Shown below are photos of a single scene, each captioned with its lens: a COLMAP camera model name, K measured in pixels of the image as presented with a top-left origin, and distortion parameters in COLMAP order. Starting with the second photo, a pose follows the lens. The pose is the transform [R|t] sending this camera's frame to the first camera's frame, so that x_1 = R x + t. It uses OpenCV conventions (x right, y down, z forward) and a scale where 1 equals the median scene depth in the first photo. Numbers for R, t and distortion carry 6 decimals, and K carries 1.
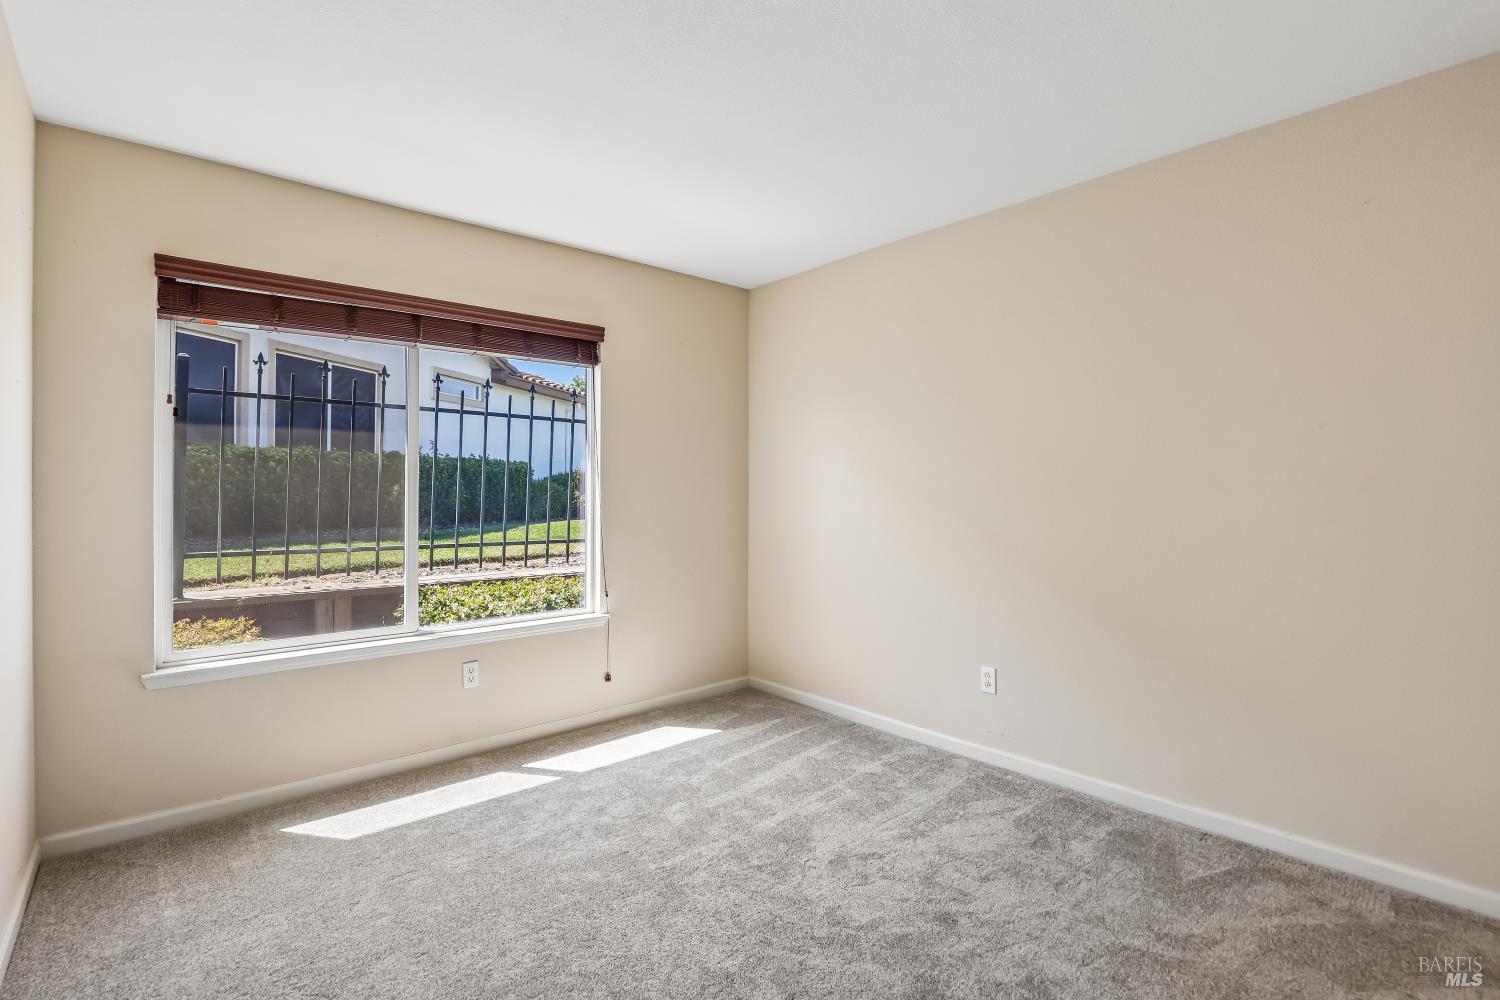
lens RADIAL K [[693.7, 0, 757.5], [0, 693.7, 488.7], [0, 0, 1]] dist [-0.033024, 0.005662]
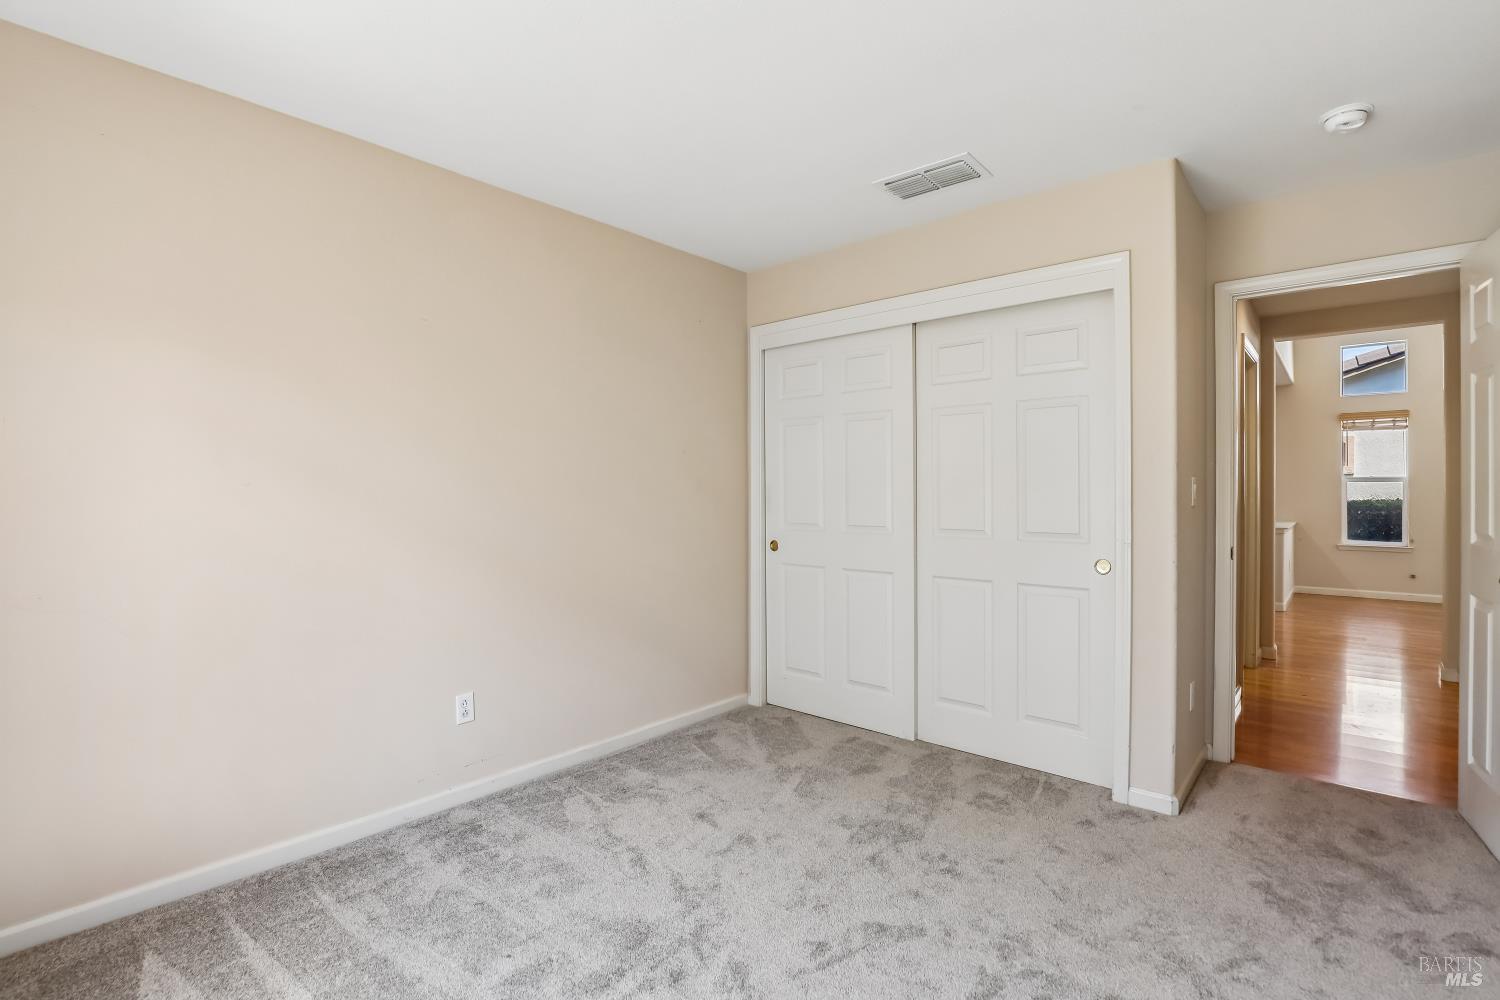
lens RADIAL K [[693.7, 0, 738.4], [0, 693.7, 498.4], [0, 0, 1]] dist [-0.033024, 0.005662]
pose [[-0.109963, -0.009169, 0.993893, -0.577771], [-0.006893, 0.999940, 0.008462, 0.000585], [-0.993912, -0.005921, -0.110019, 0.759234]]
